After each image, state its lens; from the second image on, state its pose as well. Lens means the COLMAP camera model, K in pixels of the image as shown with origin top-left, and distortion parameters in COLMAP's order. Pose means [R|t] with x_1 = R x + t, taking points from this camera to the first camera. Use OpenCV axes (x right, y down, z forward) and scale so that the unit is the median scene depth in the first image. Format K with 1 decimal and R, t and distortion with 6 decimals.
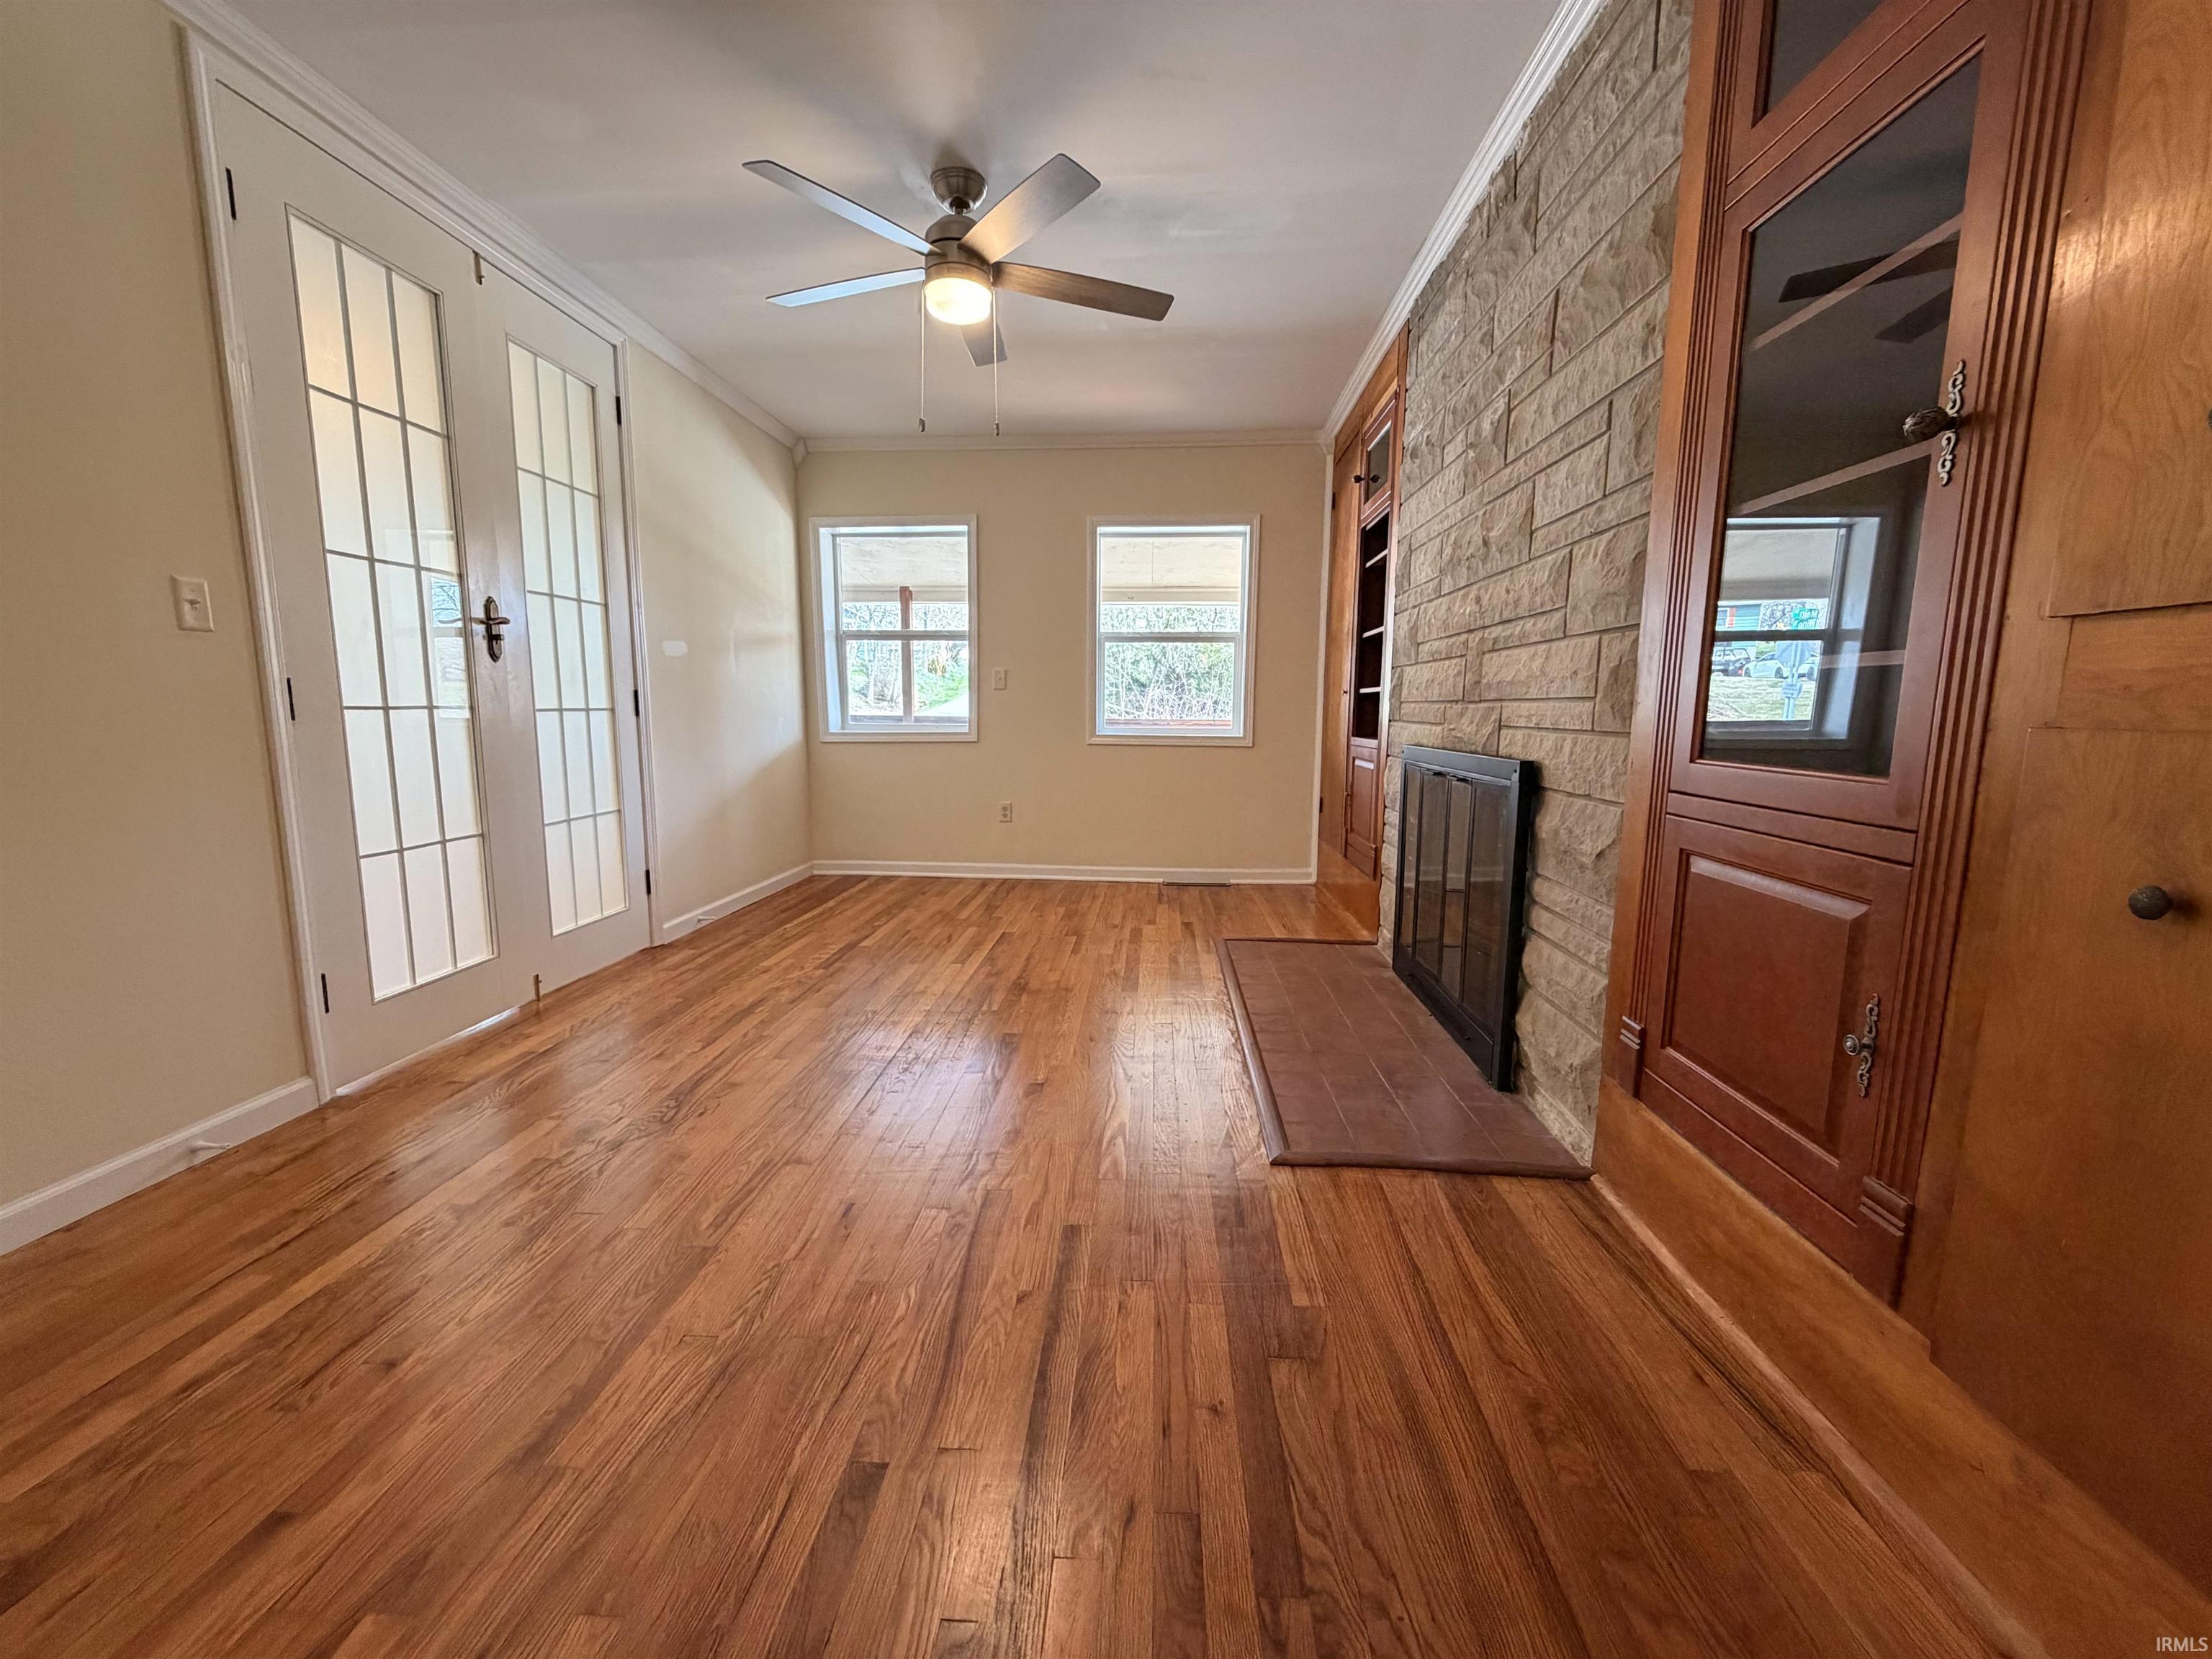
lens RADIAL K [[886.7, 0, 1089.7], [0, 886.7, 826.6], [0, 0, 1]] dist [-0.000027, 0.000398]
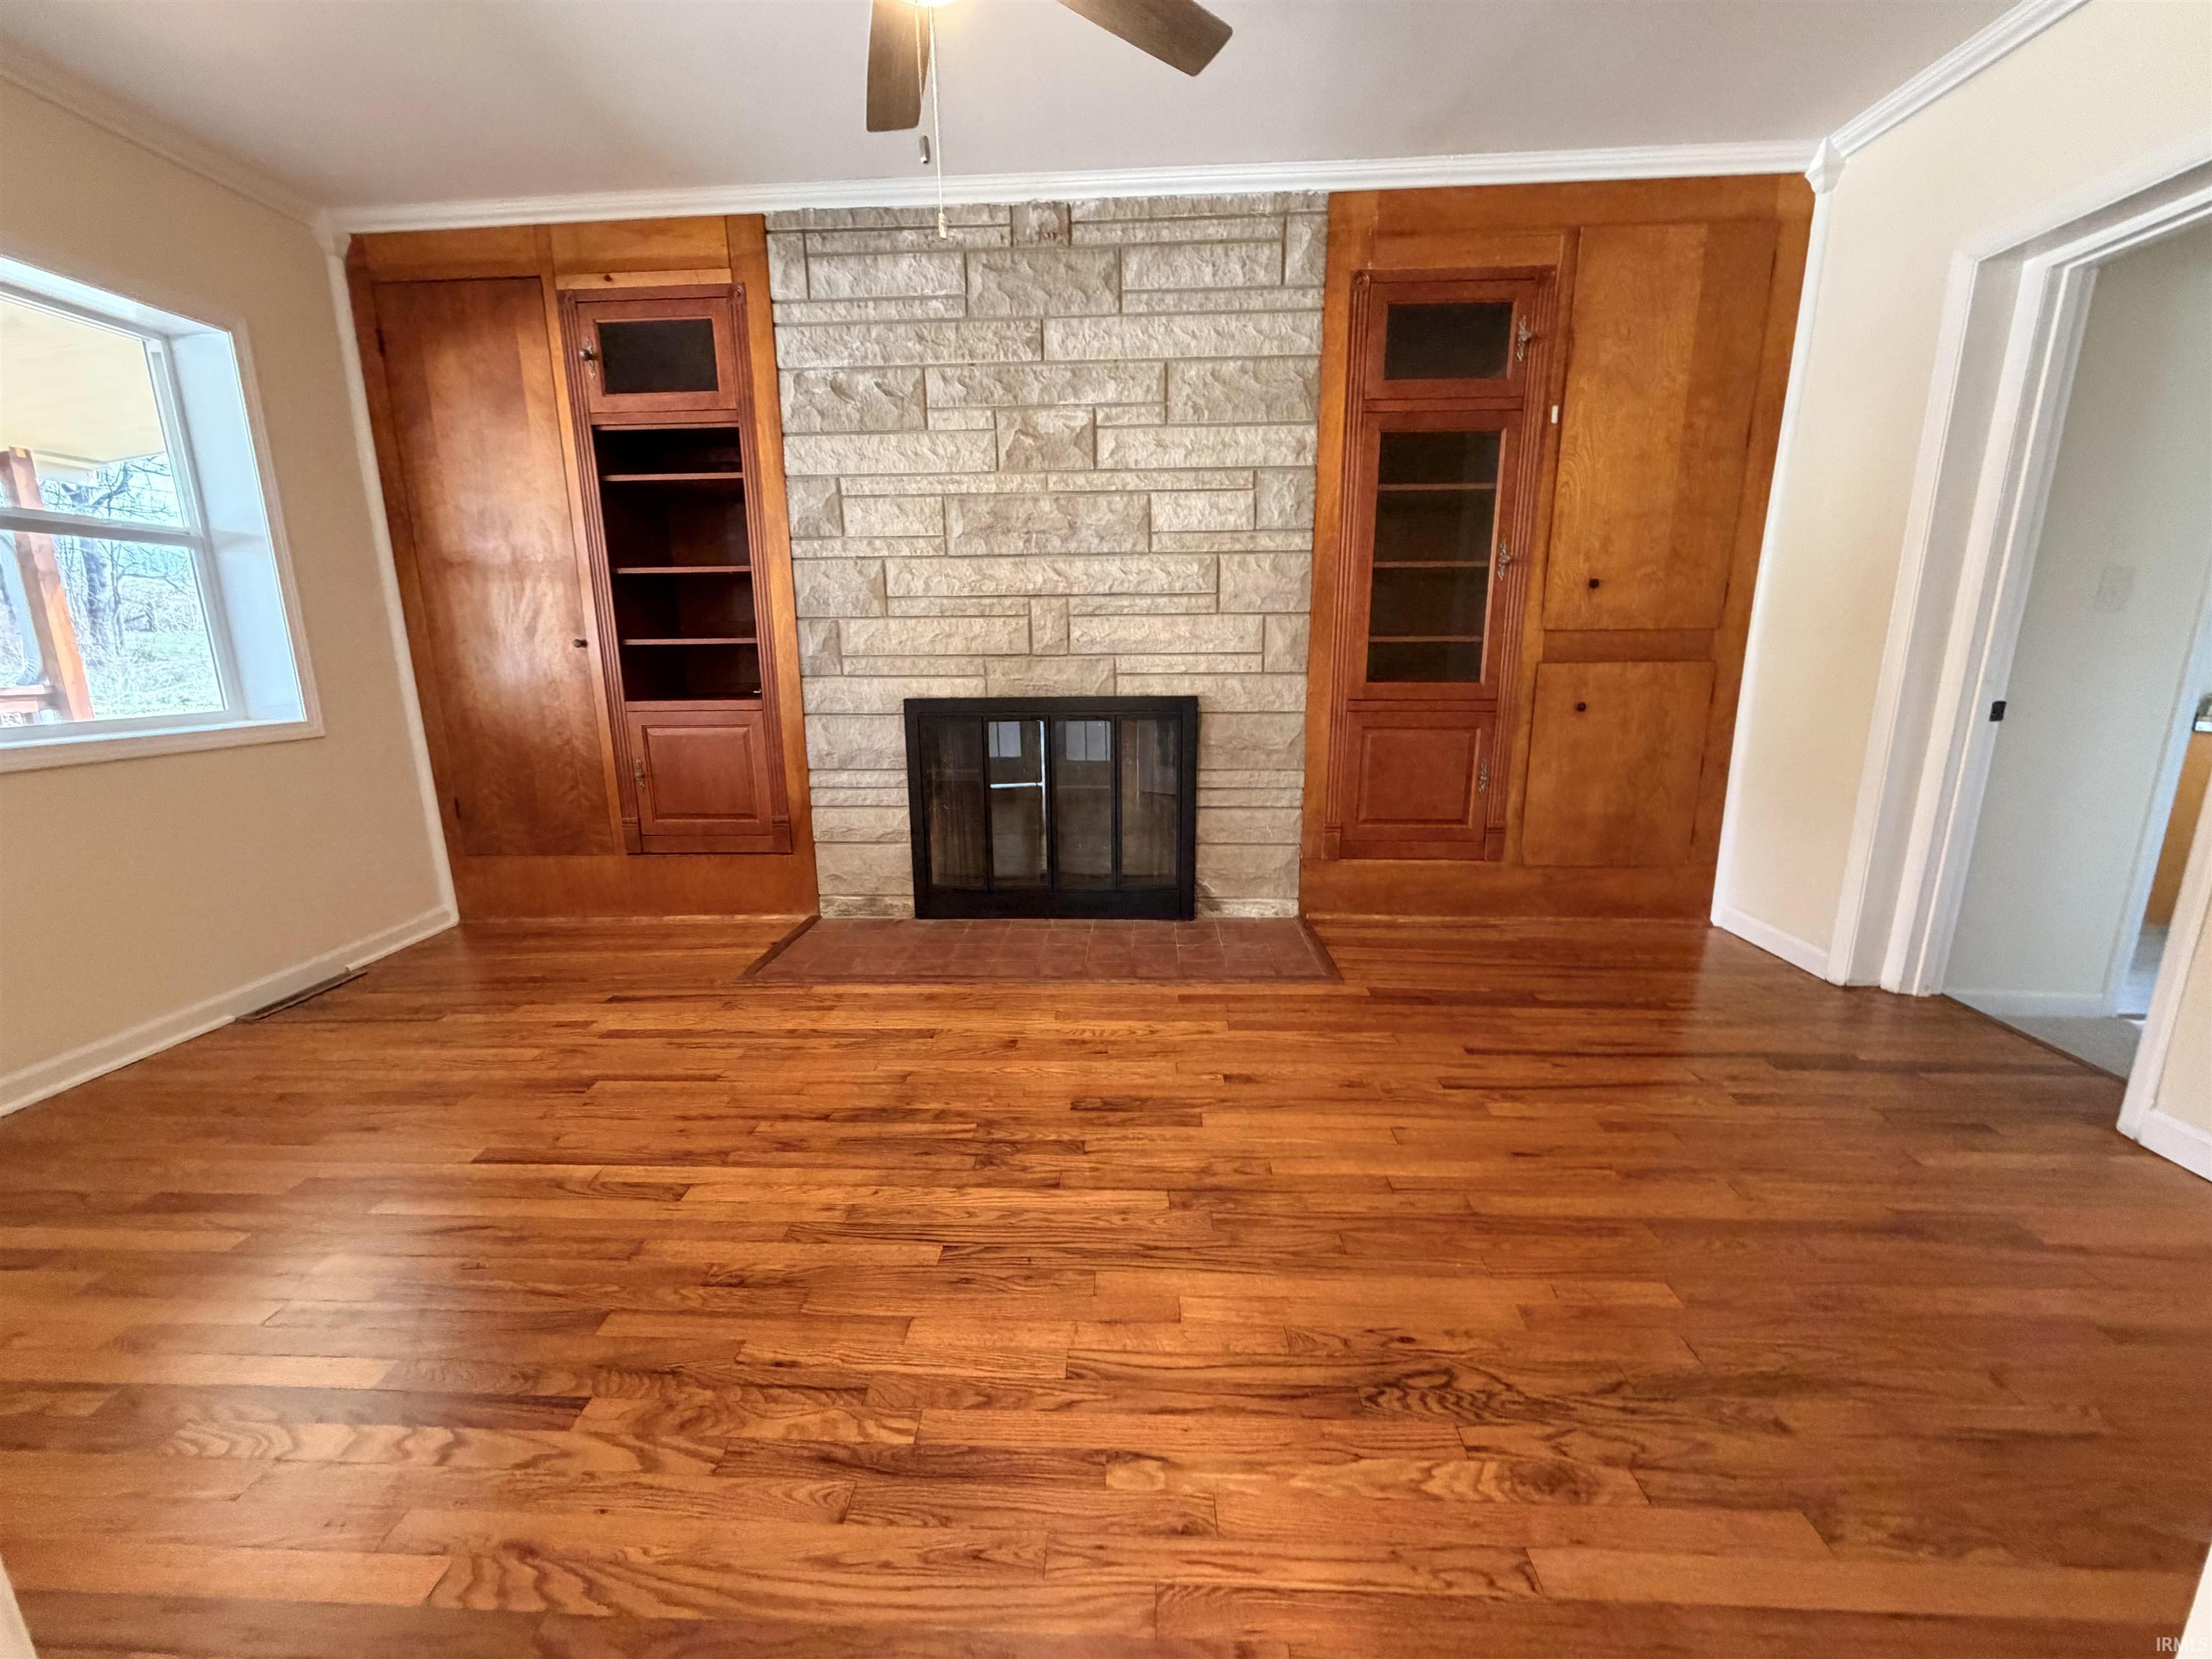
lens RADIAL K [[886.7, 0, 1094.8], [0, 886.7, 826.3], [0, 0, 1]] dist [-0.000027, 0.000398]
pose [[-0.026693, -0.216638, 0.975887, -0.658506], [0.142554, 0.965433, 0.218216, -0.139830], [-0.989427, 0.144941, 0.005112, 0.786261]]
